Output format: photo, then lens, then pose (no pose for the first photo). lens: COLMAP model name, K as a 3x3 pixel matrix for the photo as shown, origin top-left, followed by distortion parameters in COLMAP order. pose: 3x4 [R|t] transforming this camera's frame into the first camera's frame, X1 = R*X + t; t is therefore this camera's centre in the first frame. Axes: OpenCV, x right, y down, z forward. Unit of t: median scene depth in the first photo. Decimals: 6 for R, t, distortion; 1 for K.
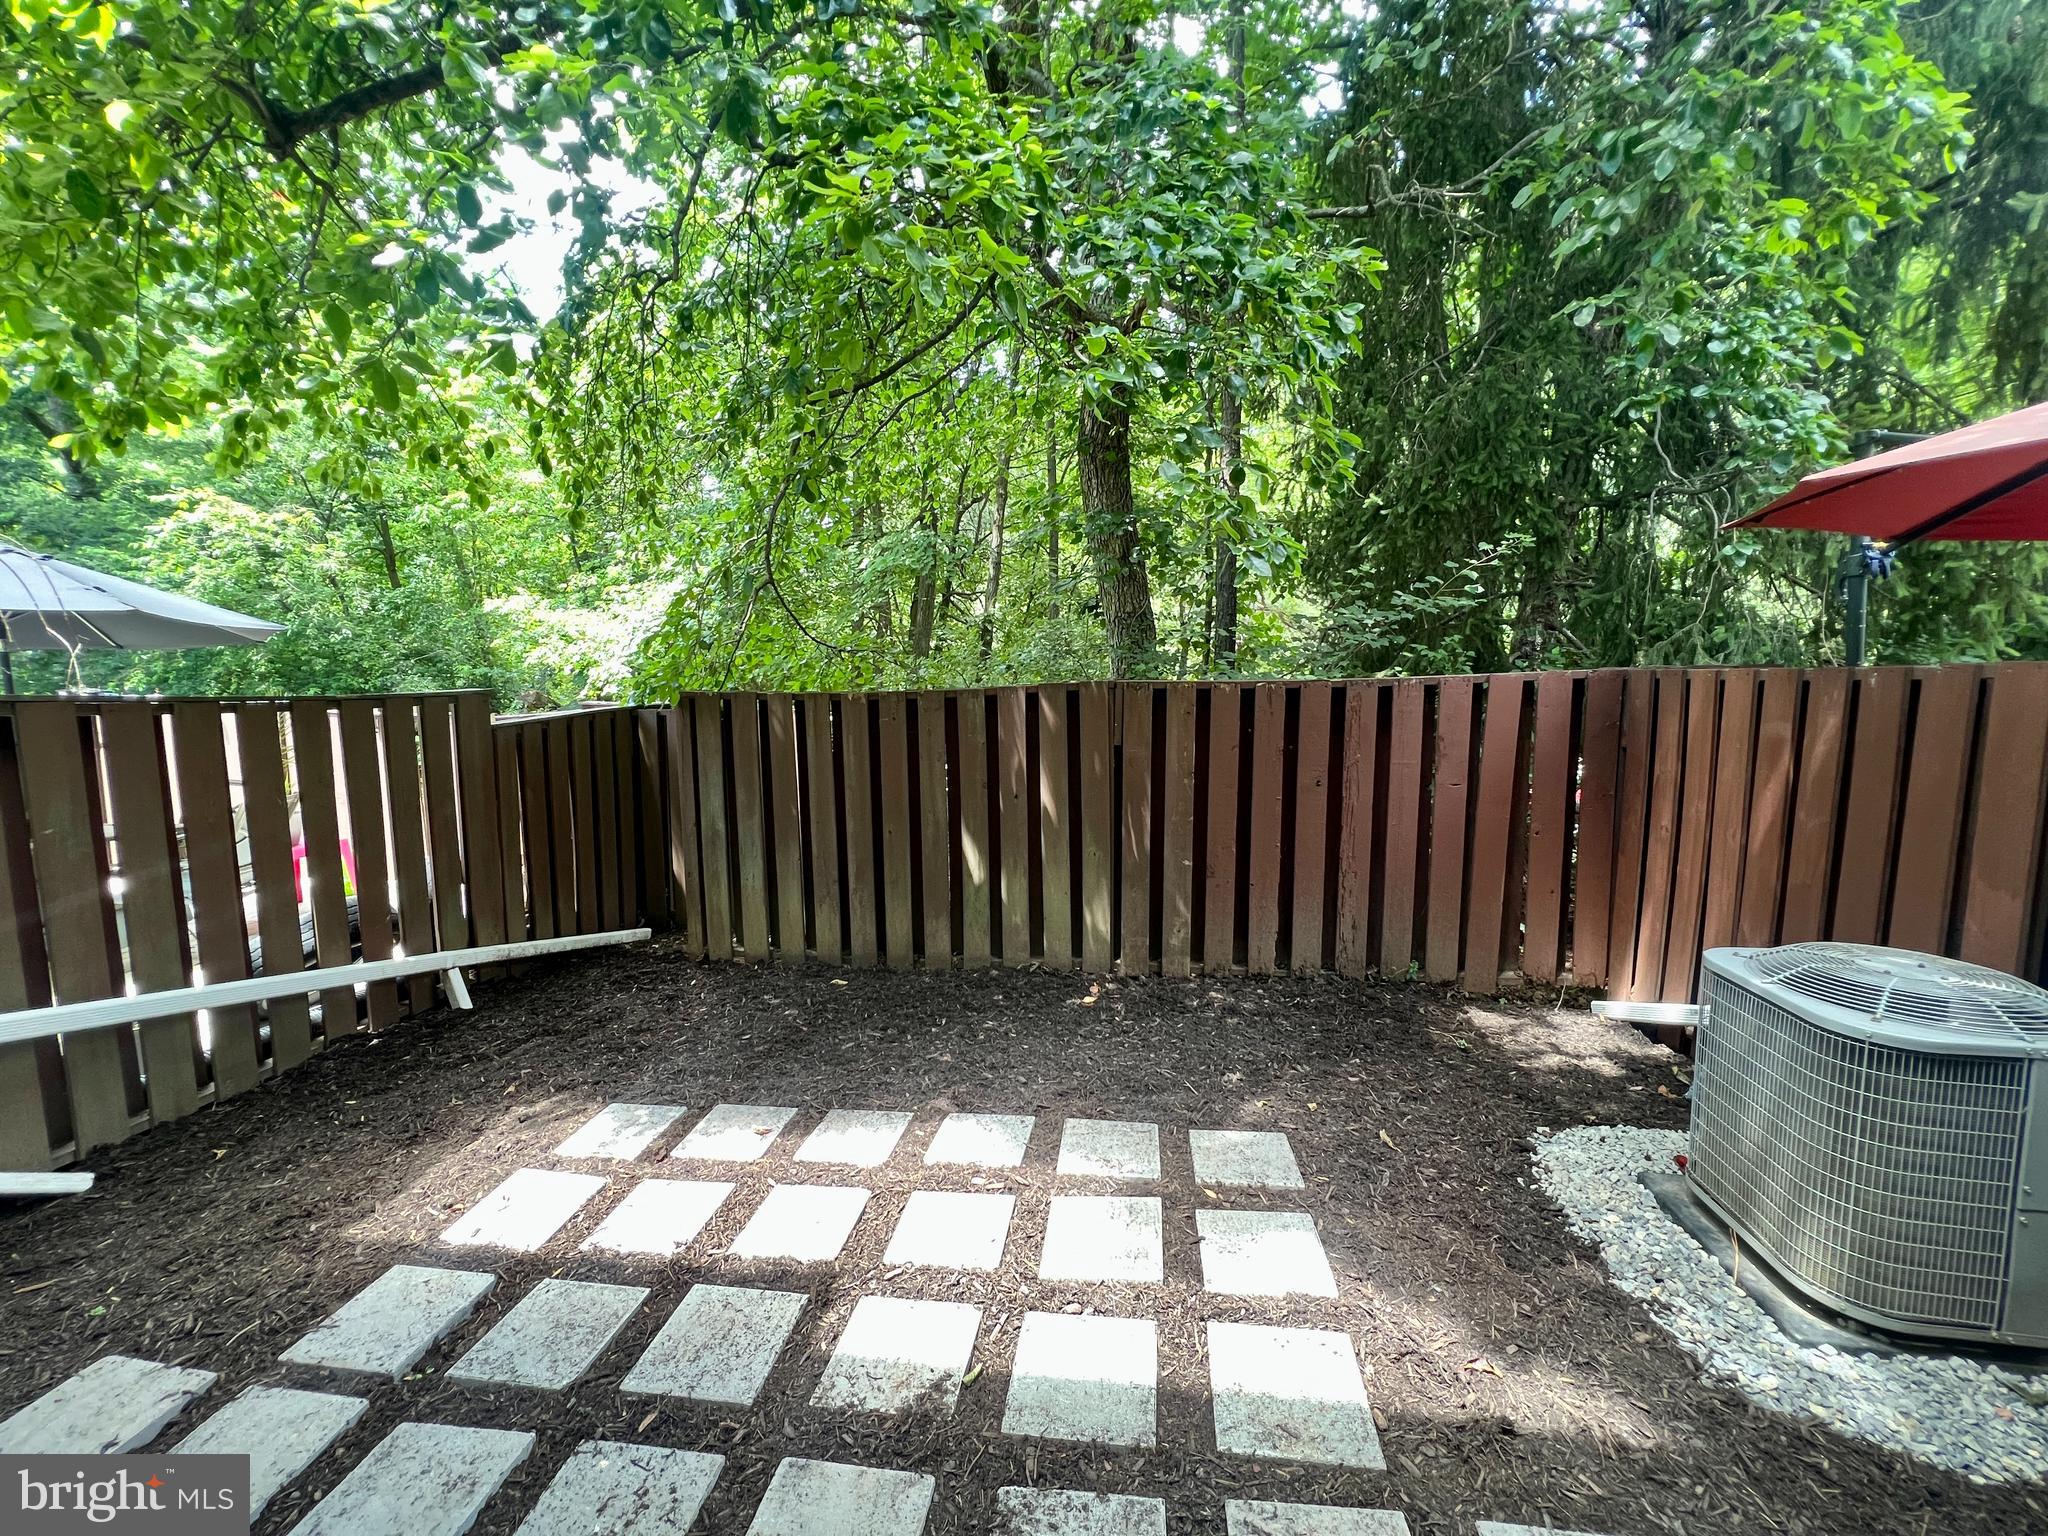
lens RADIAL K [[821.9, 0, 1020.9], [0, 821.9, 761.7], [0, 0, 1]] dist [-0.001884, 0.000010]
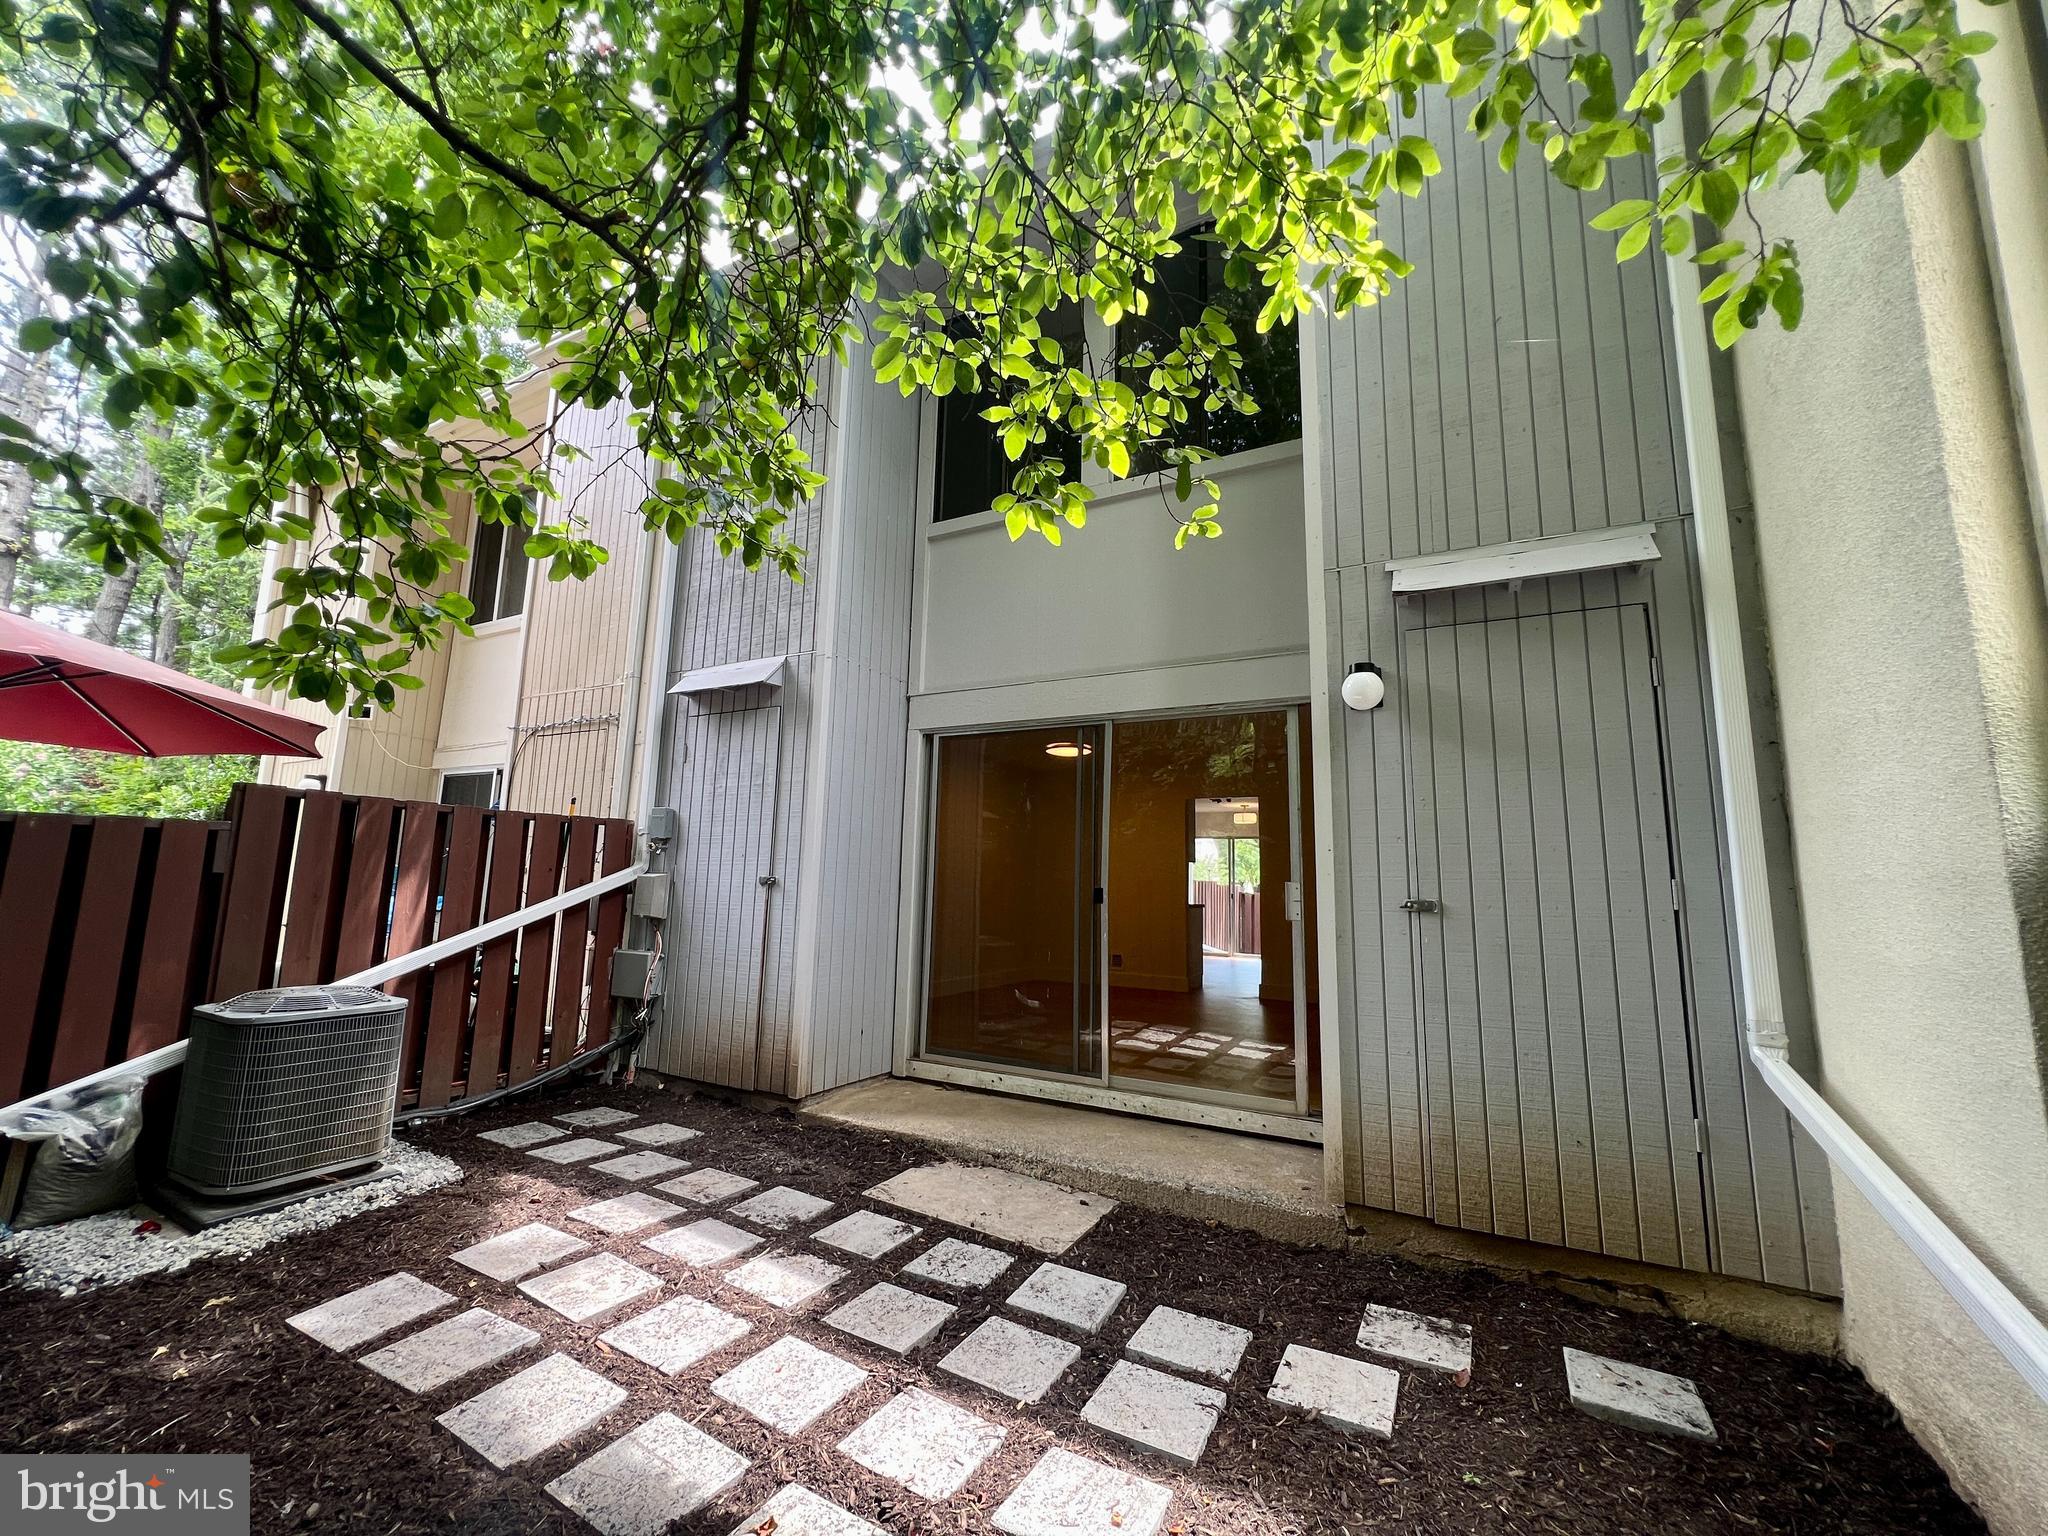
lens RADIAL K [[821.9, 0, 1020.9], [0, 821.9, 761.7], [0, 0, 1]] dist [-0.001884, 0.000010]
pose [[-0.942429, 0.037412, 0.332307, -0.999524], [0.022687, 0.998586, -0.048082, -0.125997], [-0.333636, -0.037775, -0.941945, 2.130744]]
